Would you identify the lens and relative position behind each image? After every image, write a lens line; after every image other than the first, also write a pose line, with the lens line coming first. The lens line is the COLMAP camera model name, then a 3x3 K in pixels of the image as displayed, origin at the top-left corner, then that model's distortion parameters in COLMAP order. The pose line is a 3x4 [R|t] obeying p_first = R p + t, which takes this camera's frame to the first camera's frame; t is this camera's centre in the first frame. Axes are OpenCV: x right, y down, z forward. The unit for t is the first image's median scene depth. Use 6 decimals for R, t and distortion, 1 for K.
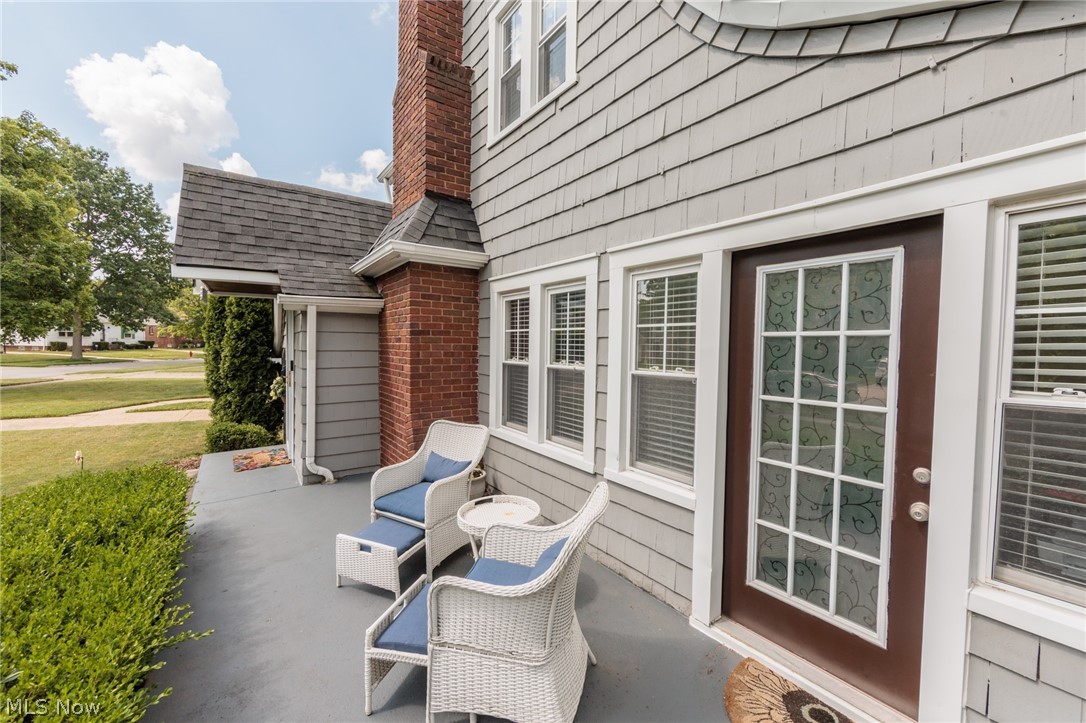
lens RADIAL K [[428.5, 0, 546.0], [0, 428.5, 361.1], [0, 0, 1]] dist [-0.002339, -0.000500]
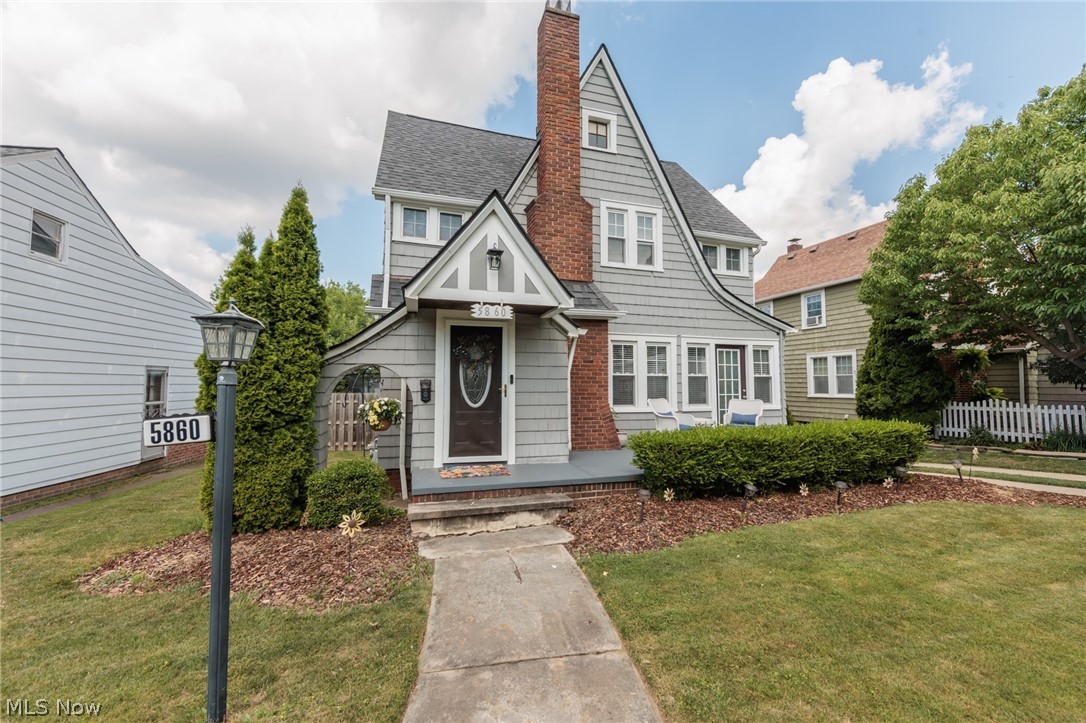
lens RADIAL K [[428.5, 0, 546.0], [0, 428.5, 361.1], [0, 0, 1]] dist [-0.002339, -0.000500]
pose [[0.330379, 0.040578, 0.942976, -2.915702], [0.035400, 0.997840, -0.055342, 0.052753], [-0.943184, 0.051665, 0.328229, 0.880307]]
